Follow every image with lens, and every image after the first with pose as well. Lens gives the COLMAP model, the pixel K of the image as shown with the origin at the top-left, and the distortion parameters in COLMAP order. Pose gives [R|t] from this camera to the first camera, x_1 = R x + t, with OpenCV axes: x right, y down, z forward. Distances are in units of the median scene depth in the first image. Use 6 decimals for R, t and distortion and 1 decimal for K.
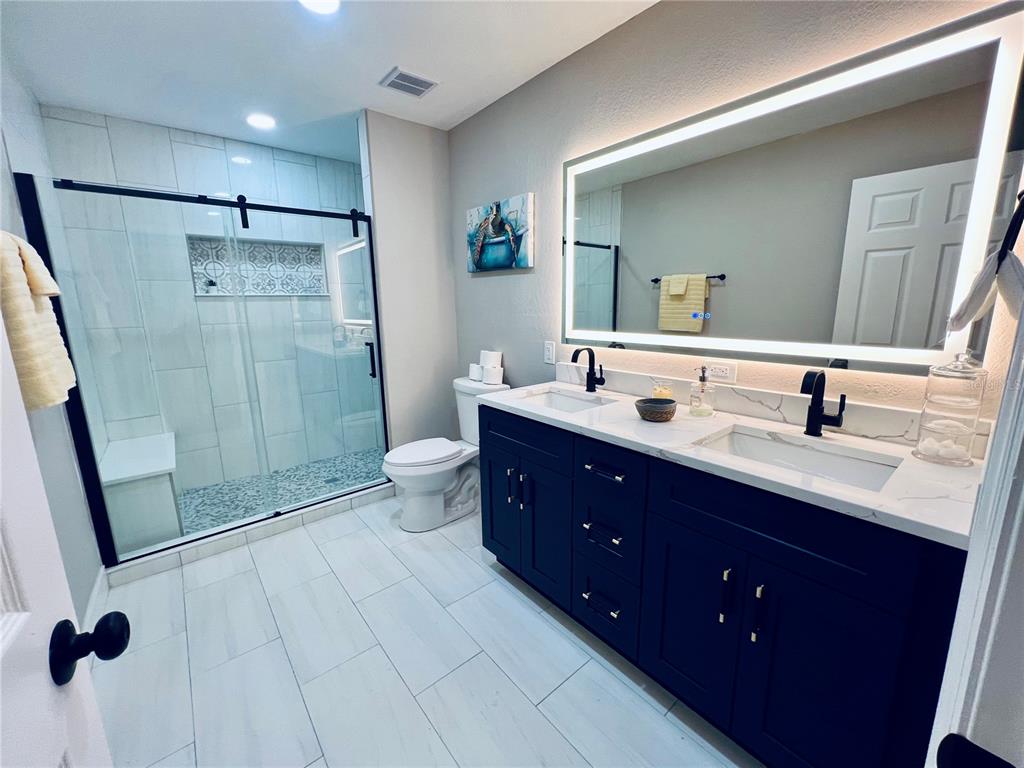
lens RADIAL K [[412.6, 0, 513.0], [0, 412.6, 382.3], [0, 0, 1]] dist [0.000541, 0.000288]
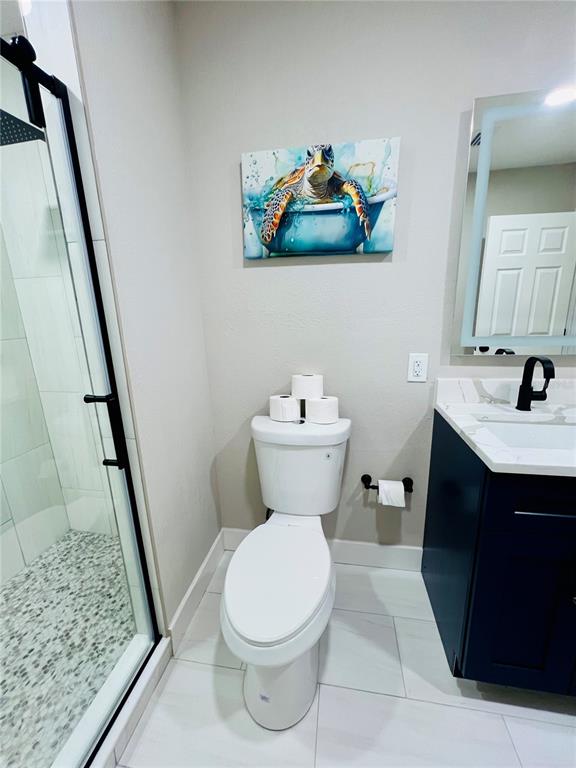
lens RADIAL K [[309.4, 0, 290.0], [0, 309.4, 385.0], [0, 0, 1]] dist [0.000541, 0.000288]
pose [[0.759565, -0.155411, 0.631592, -0.436946], [0.140004, 0.987339, 0.074574, -0.110464], [-0.635185, 0.031782, 0.771706, 0.666647]]
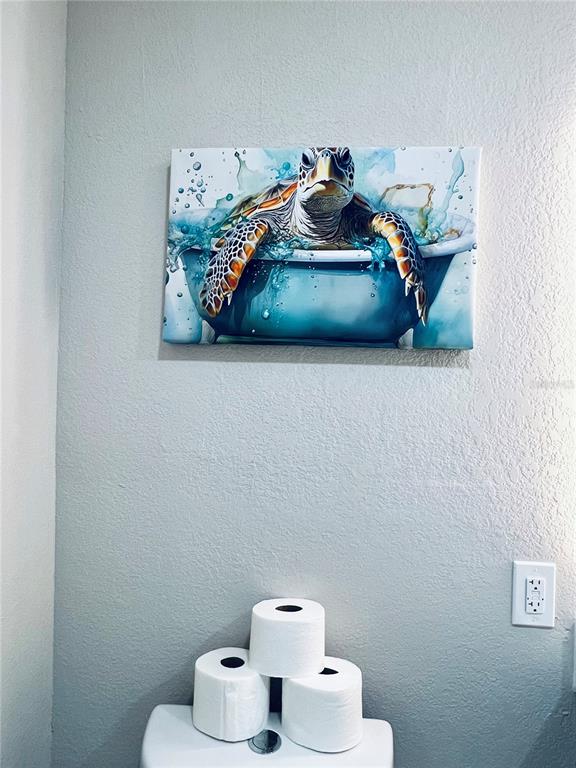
lens RADIAL K [[466.5, 0, 288.3], [0, 466.5, 399.6], [0, 0, 1]] dist [0.001265, 0.000635]
pose [[0.692187, 0.038556, 0.720688, -0.324146], [0.108226, 0.981736, -0.156468, -0.182103], [-0.713558, 0.186302, 0.675372, 0.803072]]
